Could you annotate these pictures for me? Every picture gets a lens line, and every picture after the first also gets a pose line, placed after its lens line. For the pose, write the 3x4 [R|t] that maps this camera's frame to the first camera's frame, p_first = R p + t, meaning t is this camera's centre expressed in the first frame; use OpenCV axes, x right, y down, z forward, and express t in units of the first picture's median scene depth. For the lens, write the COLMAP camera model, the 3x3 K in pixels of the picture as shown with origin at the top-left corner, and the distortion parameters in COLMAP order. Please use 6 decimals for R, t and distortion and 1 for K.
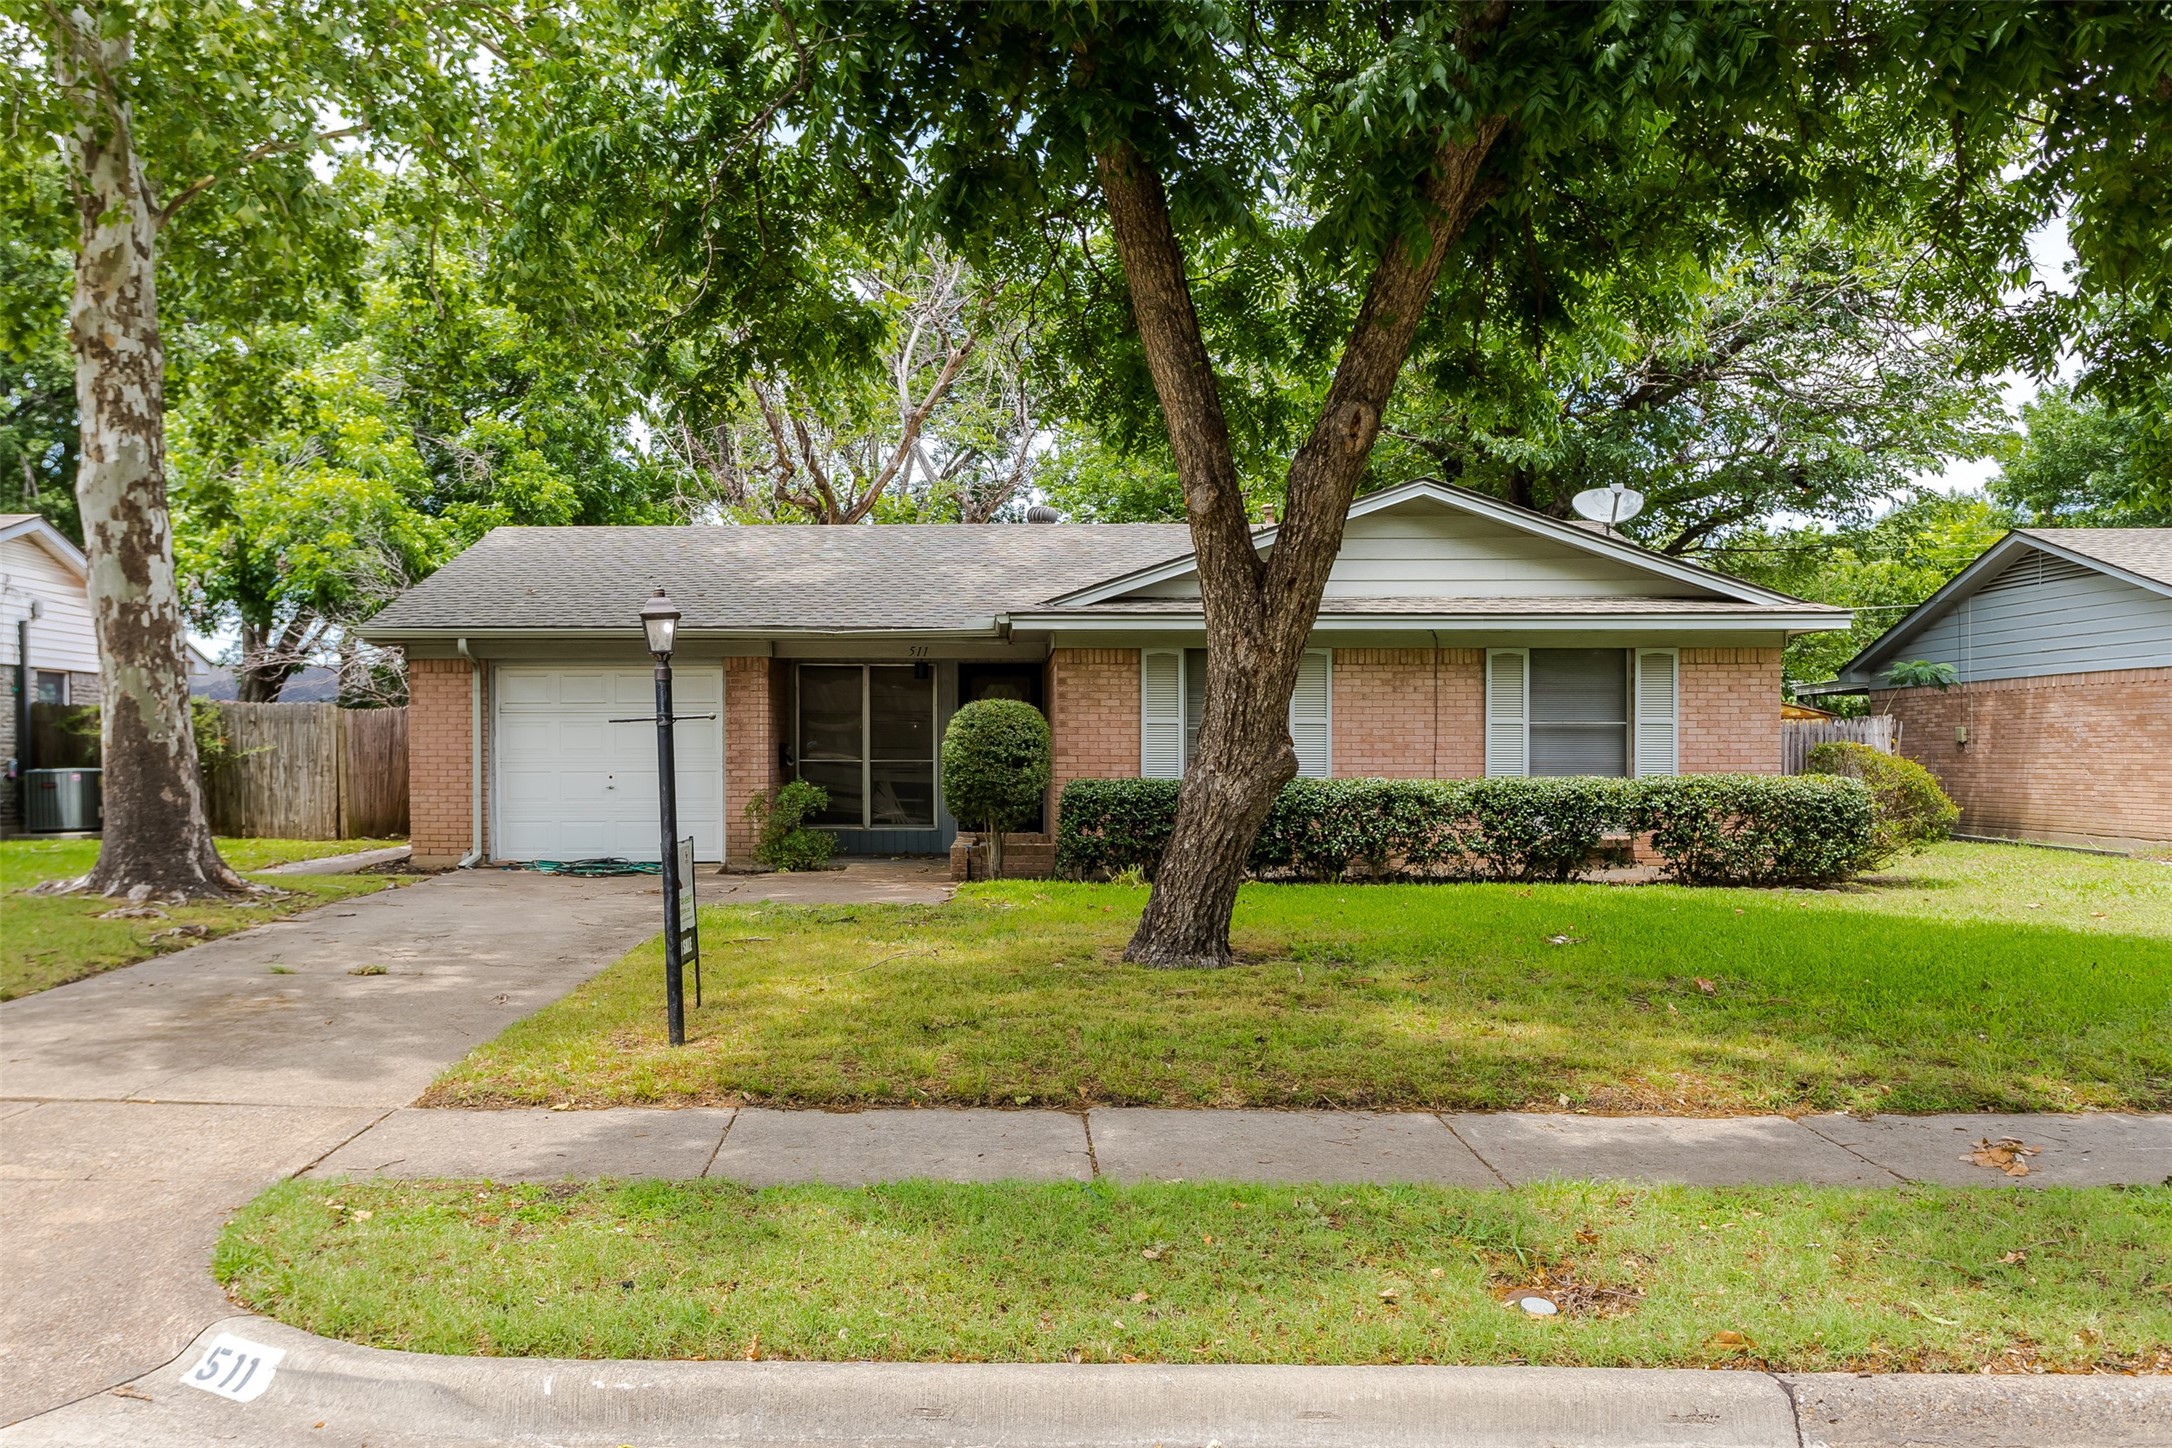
lens RADIAL K [[1769.5, 0, 999.0], [0, 1769.5, 636.6], [0, 0, 1]] dist [-0.002497, -0.002989]
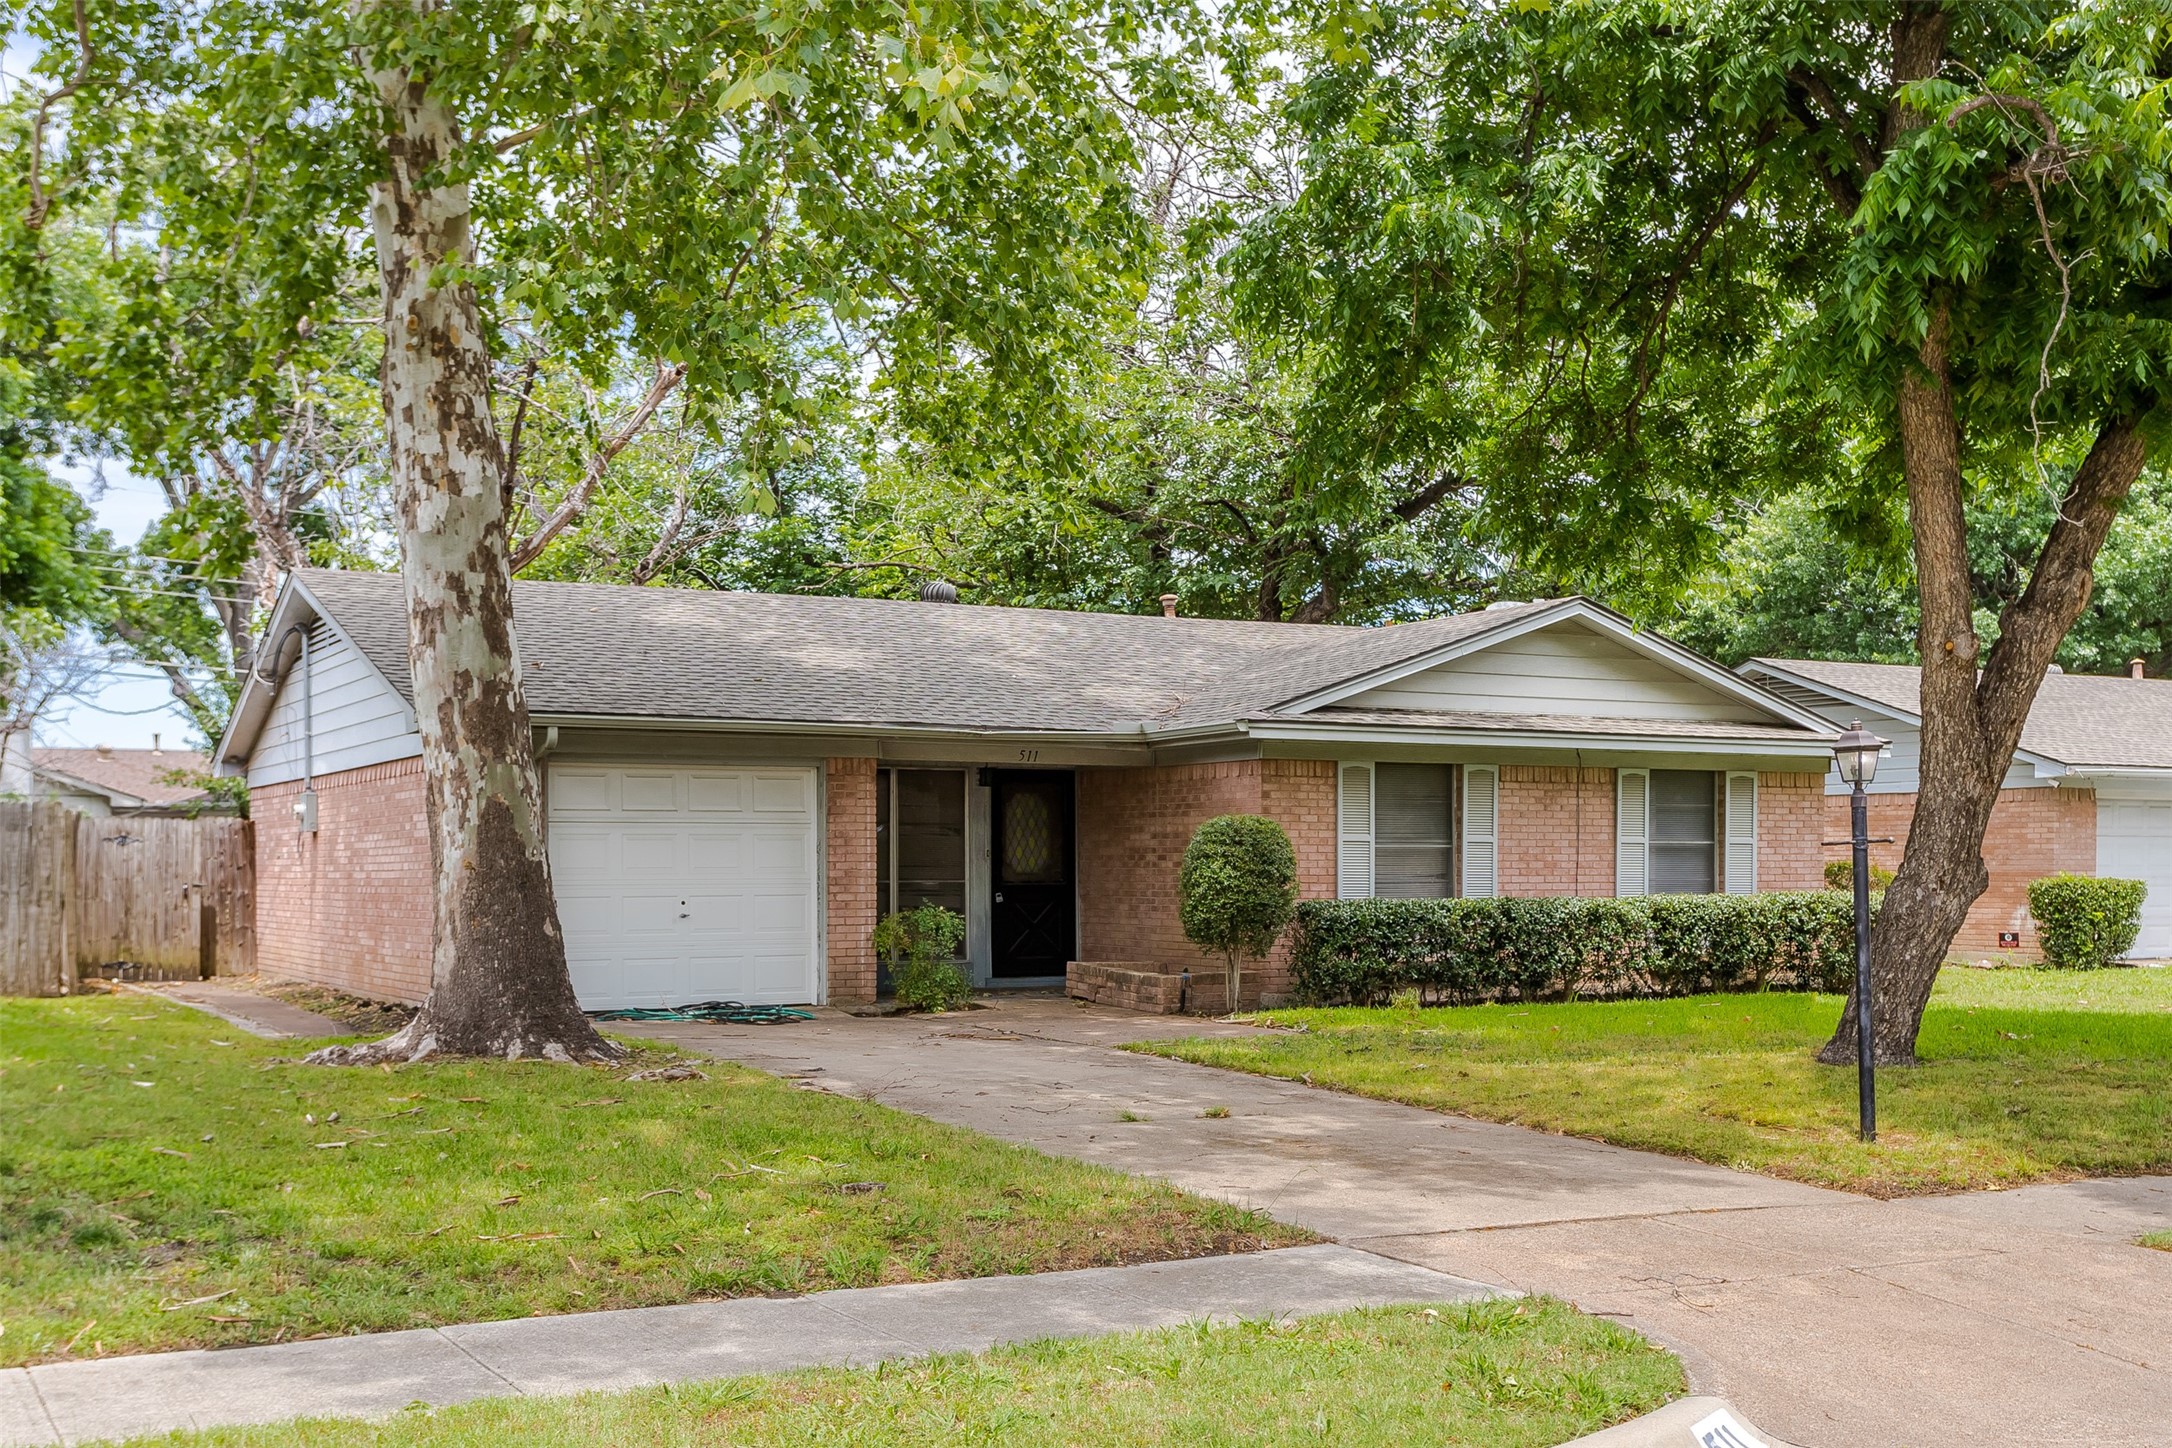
lens RADIAL K [[2278.9, 0, 1086.0], [0, 2278.9, 724.0], [0, 0, 1]] dist [-0.003325, -0.002242]
pose [[0.875777, 0.029882, 0.481790, -0.622493], [-0.030609, 0.999511, -0.006354, -0.001203], [-0.481744, -0.009183, 0.876264, 0.003314]]
